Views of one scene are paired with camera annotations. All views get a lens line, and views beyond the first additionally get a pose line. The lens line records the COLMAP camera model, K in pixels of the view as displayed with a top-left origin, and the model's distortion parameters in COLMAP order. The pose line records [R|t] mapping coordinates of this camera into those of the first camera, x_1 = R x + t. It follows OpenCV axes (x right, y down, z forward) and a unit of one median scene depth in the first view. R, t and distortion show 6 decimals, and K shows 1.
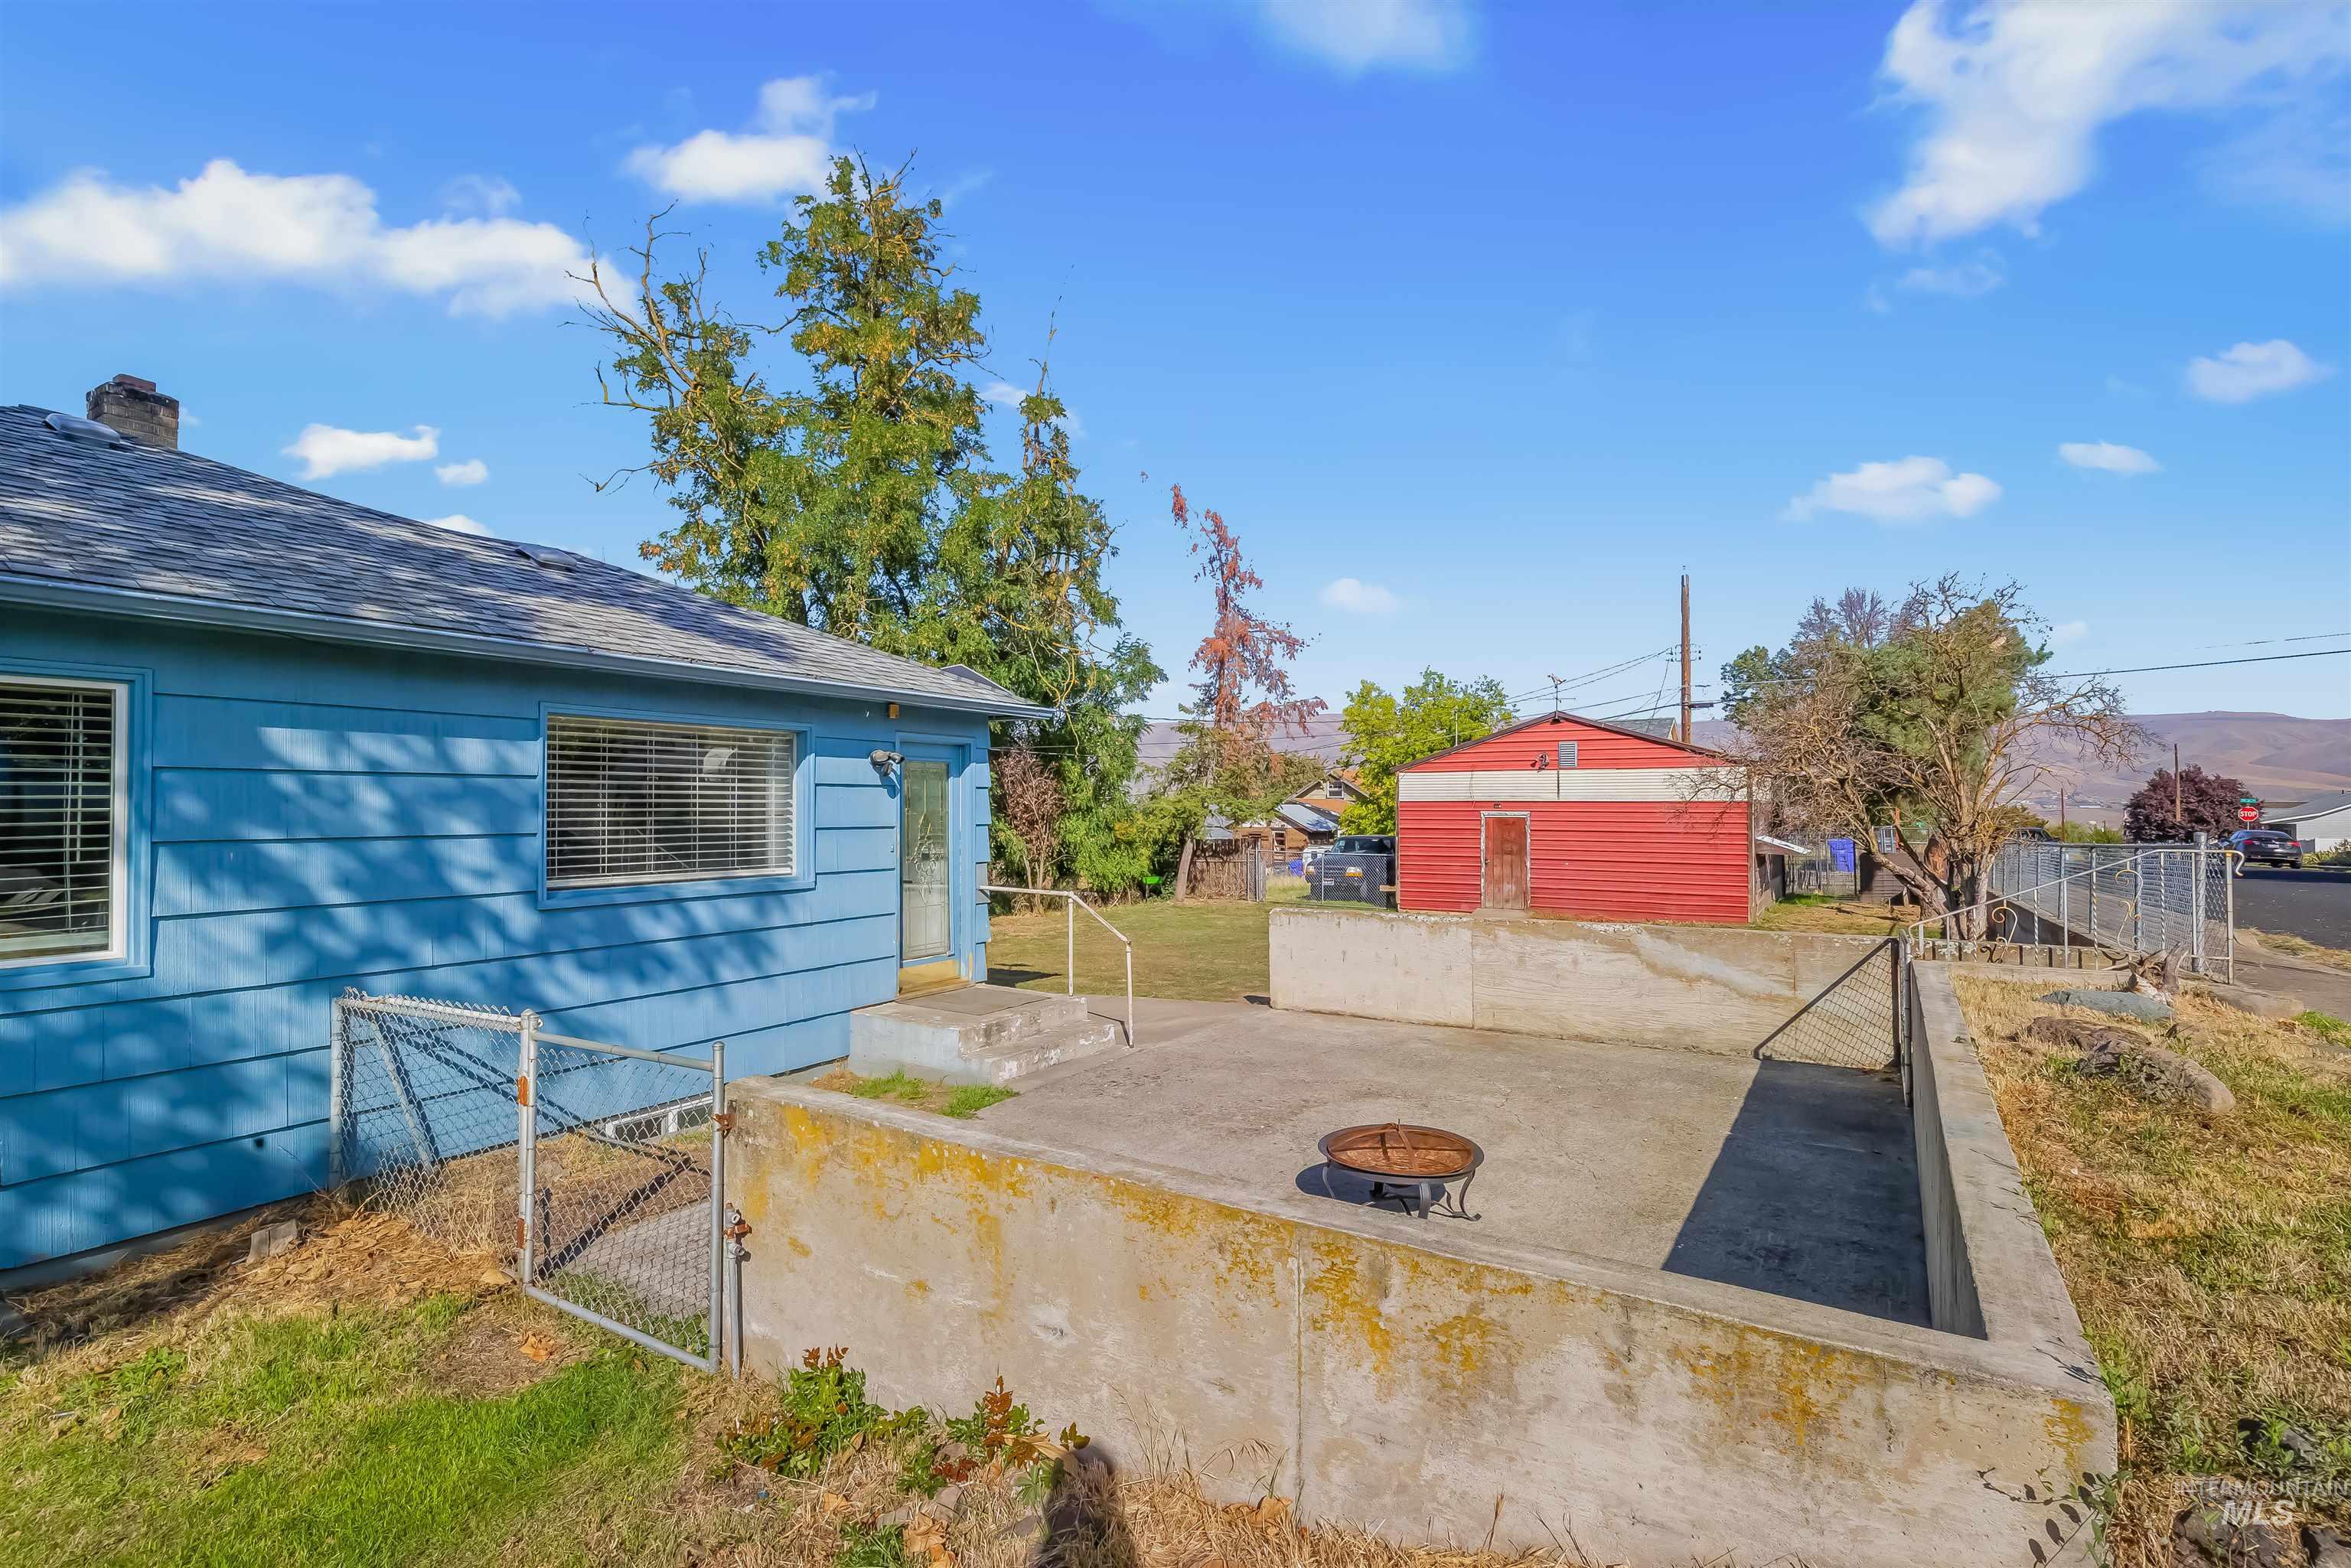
lens RADIAL K [[1080.9, 0, 1175.4], [0, 1080.9, 799.5], [0, 0, 1]] dist [-0.000037, 0.000189]
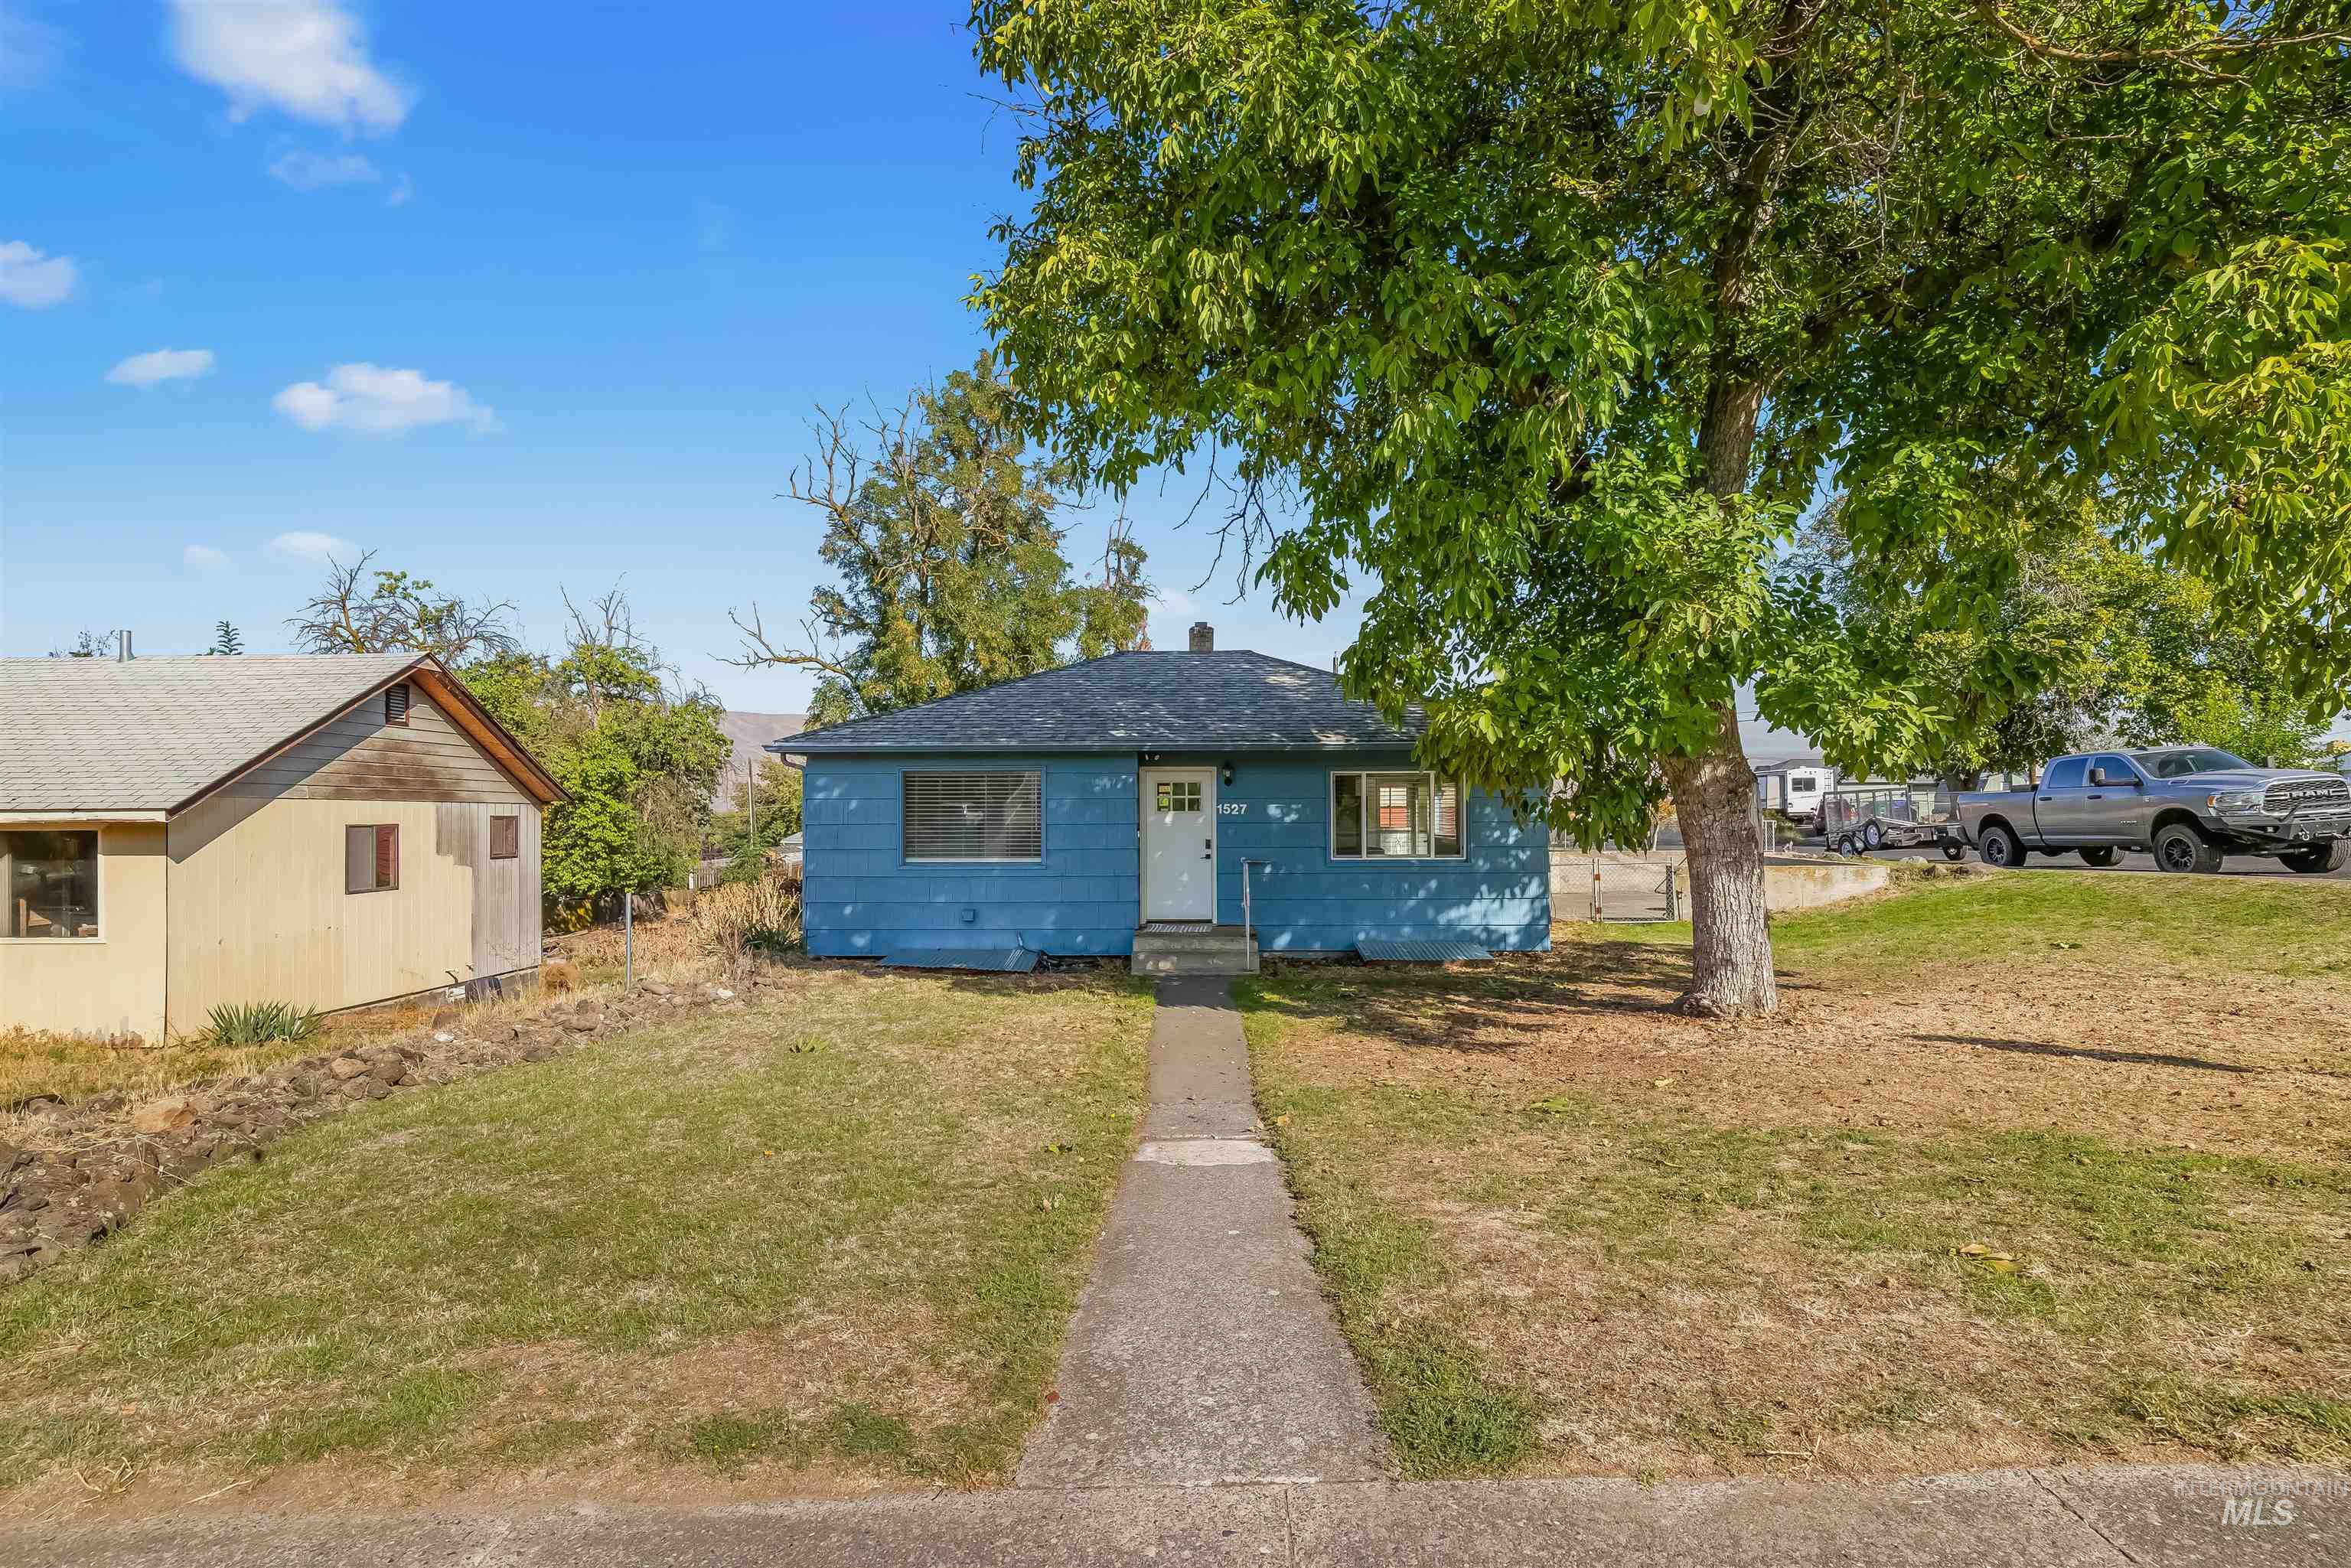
lens RADIAL K [[1091.3, 0, 1176.5], [0, 1091.3, 806.3], [0, 0, 1]] dist [0.000002, -0.000026]
pose [[0.867441, -0.001336, 0.497538, -0.820507], [-0.001179, 0.999988, 0.004741, -0.005382], [-0.497538, -0.004699, 0.867429, -0.376215]]
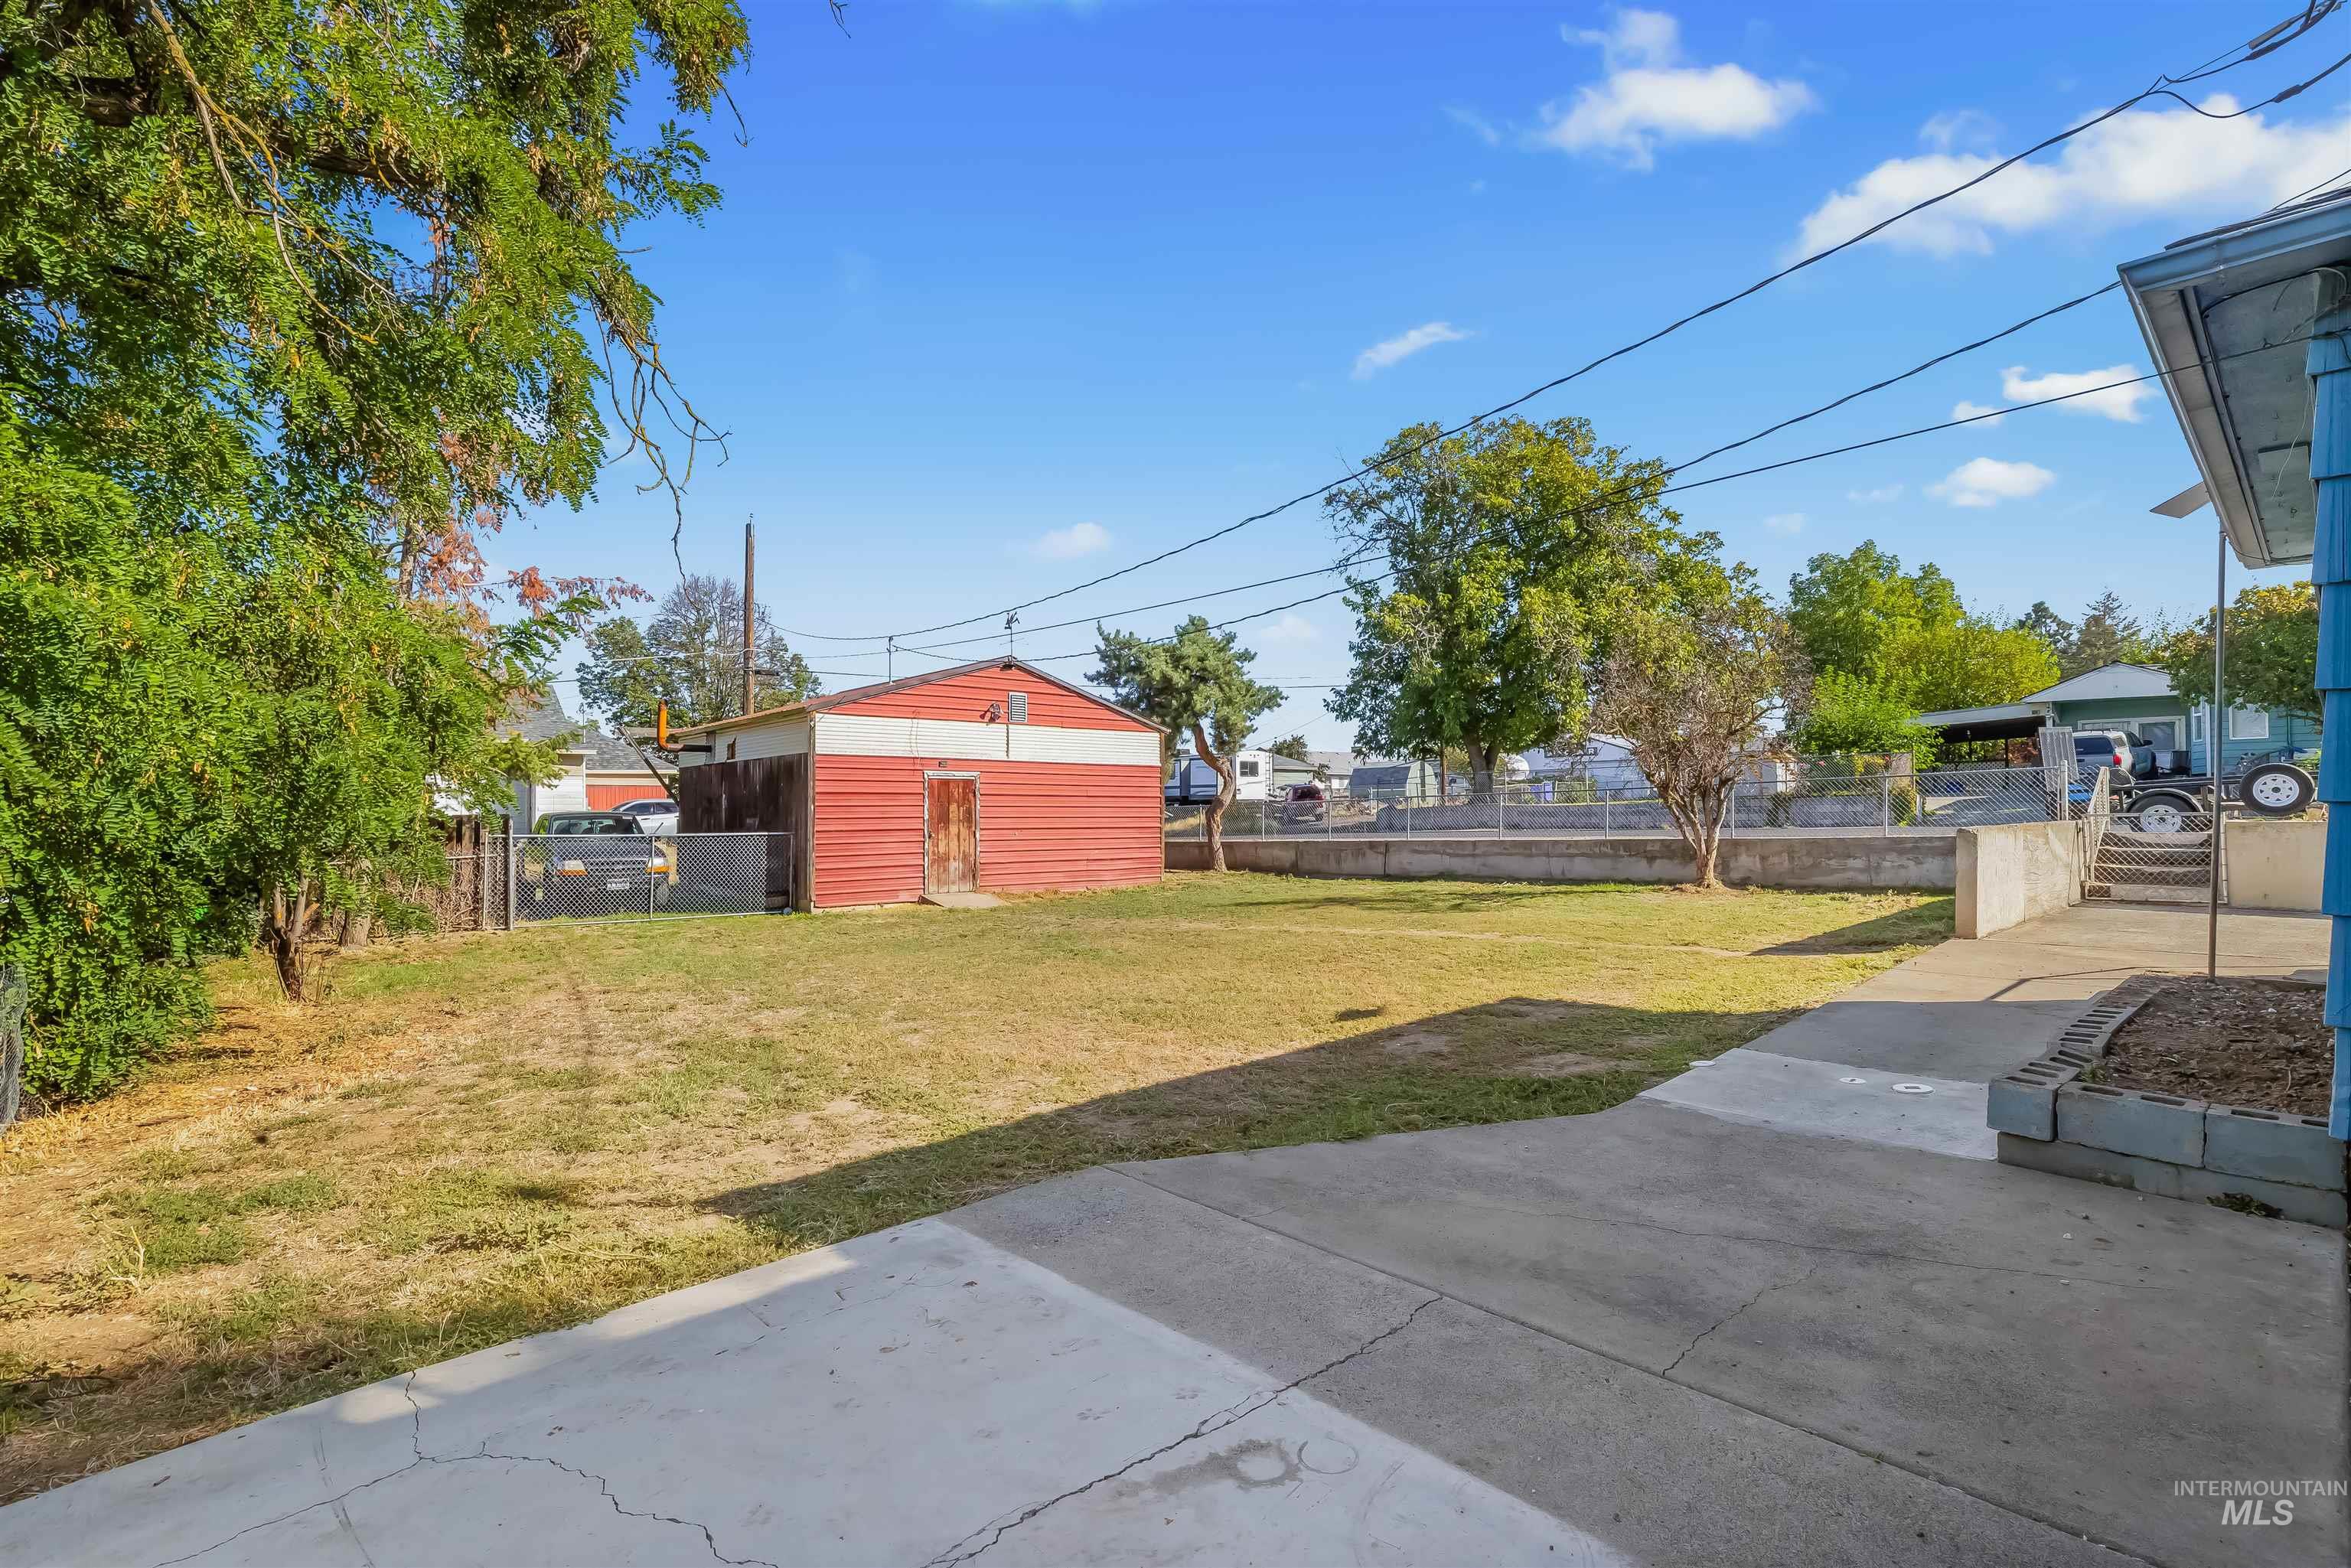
lens RADIAL K [[1053.0, 0, 1177.8], [0, 1053.0, 794.6], [0, 0, 1]] dist [-0.001618, -0.000427]
pose [[0.275699, 0.014968, 0.961128, -0.449339], [-0.003663, 0.999888, -0.014521, 0.043740], [-0.961237, 0.000483, 0.275723, 0.693185]]
